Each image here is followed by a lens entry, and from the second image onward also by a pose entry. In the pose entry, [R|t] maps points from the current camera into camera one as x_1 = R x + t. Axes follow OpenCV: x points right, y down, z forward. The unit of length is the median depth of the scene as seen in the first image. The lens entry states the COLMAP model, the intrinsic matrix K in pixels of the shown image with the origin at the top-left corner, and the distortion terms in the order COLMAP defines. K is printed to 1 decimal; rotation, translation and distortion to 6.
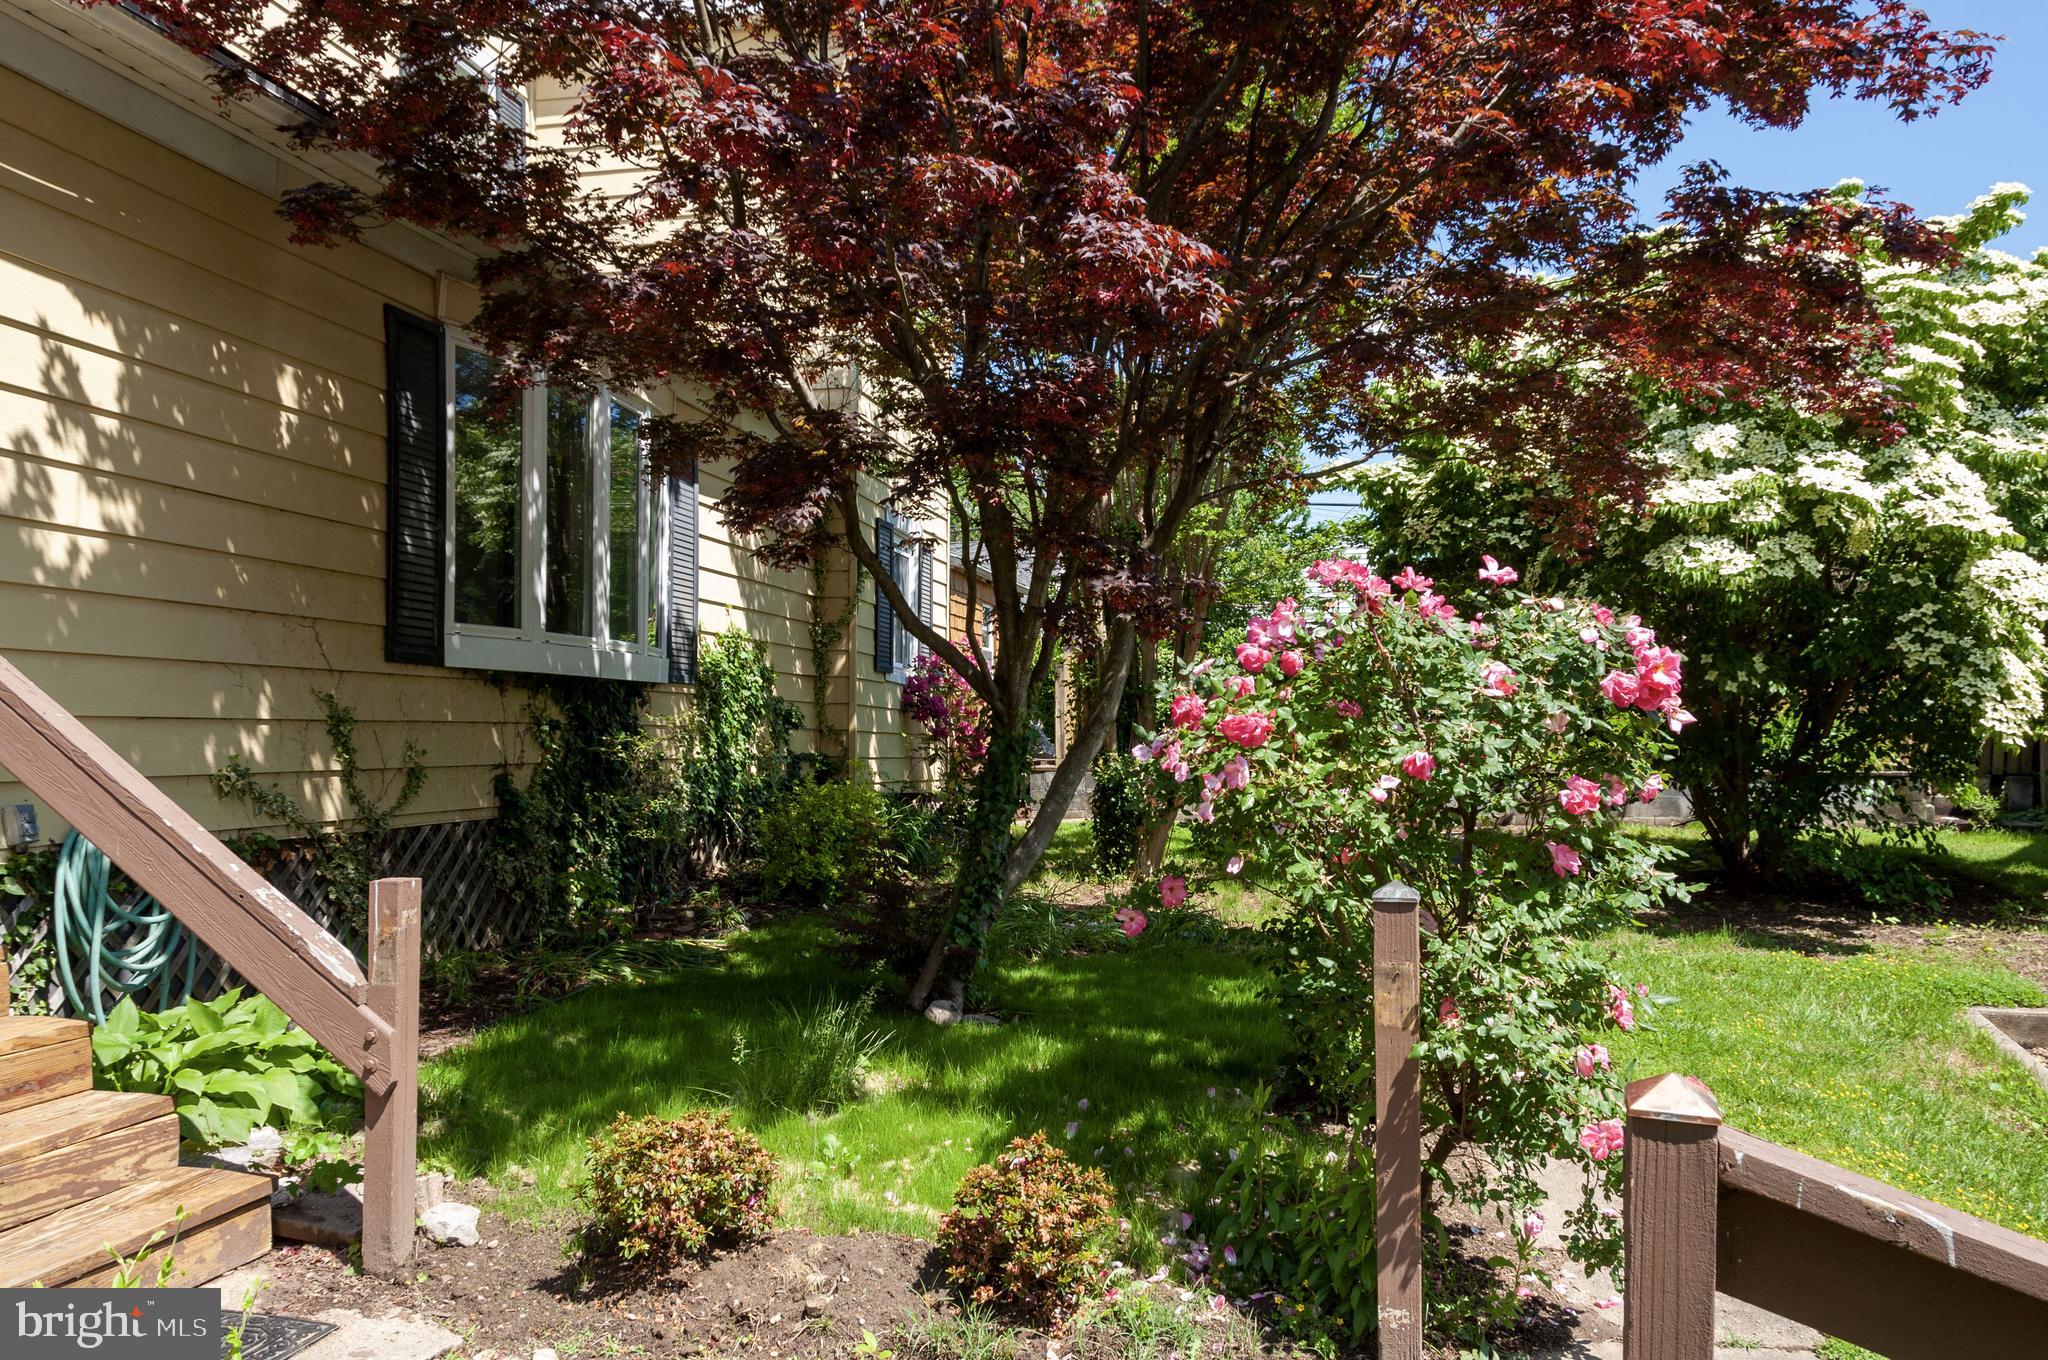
lens RADIAL K [[1467.3, 0, 1023.8], [0, 1467.3, 688.0], [0, 0, 1]] dist [0.005248, 0.003672]
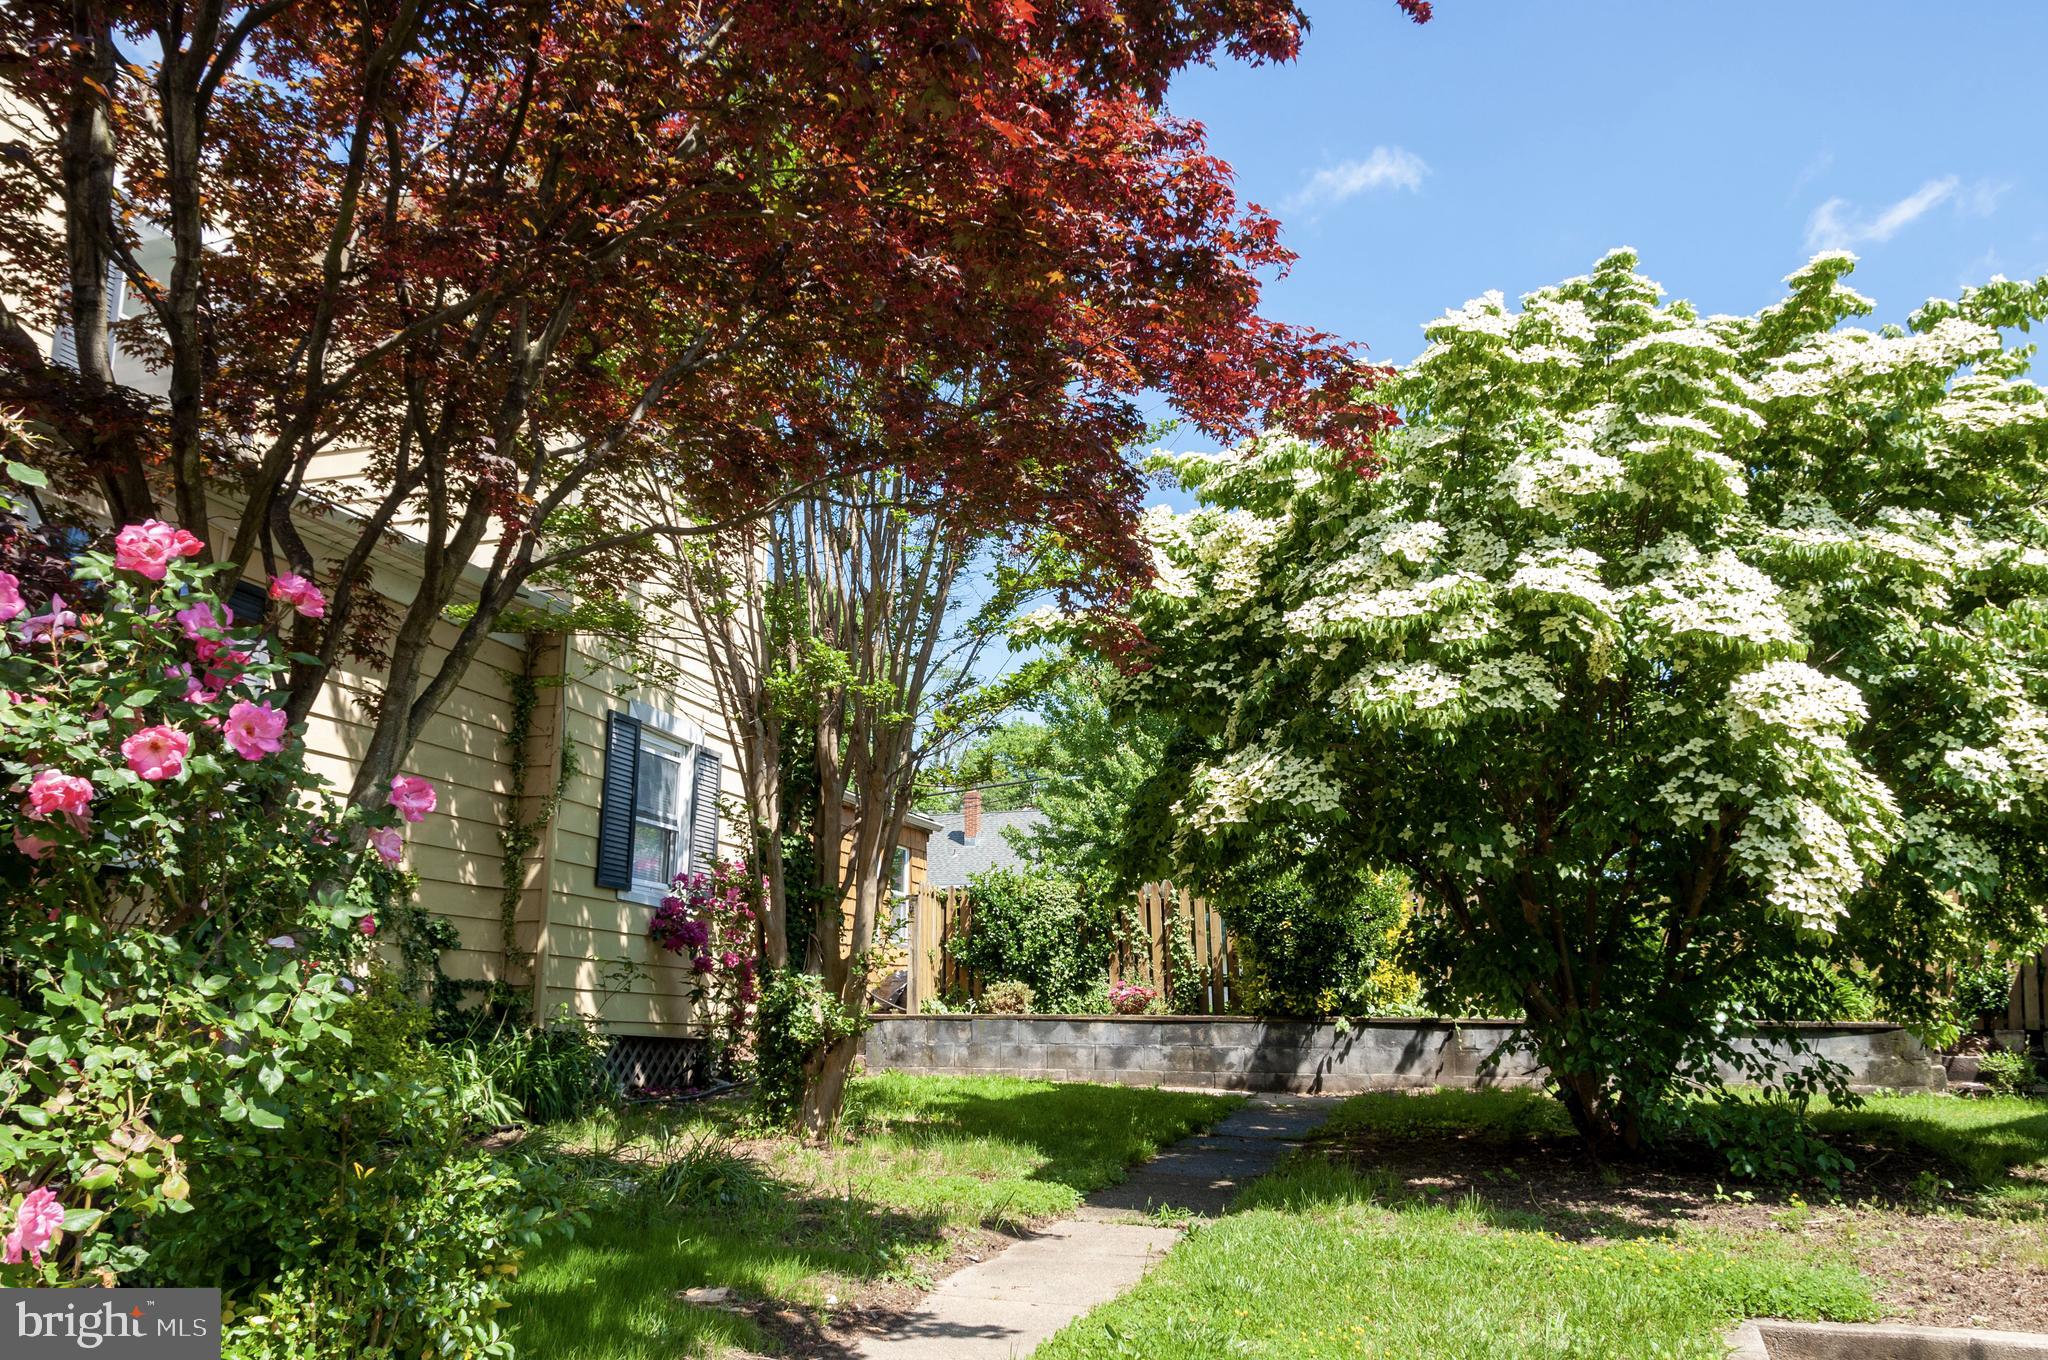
lens RADIAL K [[1493.6, 0, 1024.0], [0, 1493.6, 680.0], [0, 0, 1]] dist [0.023399, -0.052990]
pose [[0.994572, -0.016019, -0.102806, 0.350879], [-0.004579, 0.980382, -0.197053, 0.060927], [0.103946, 0.196455, 0.974988, 0.225145]]
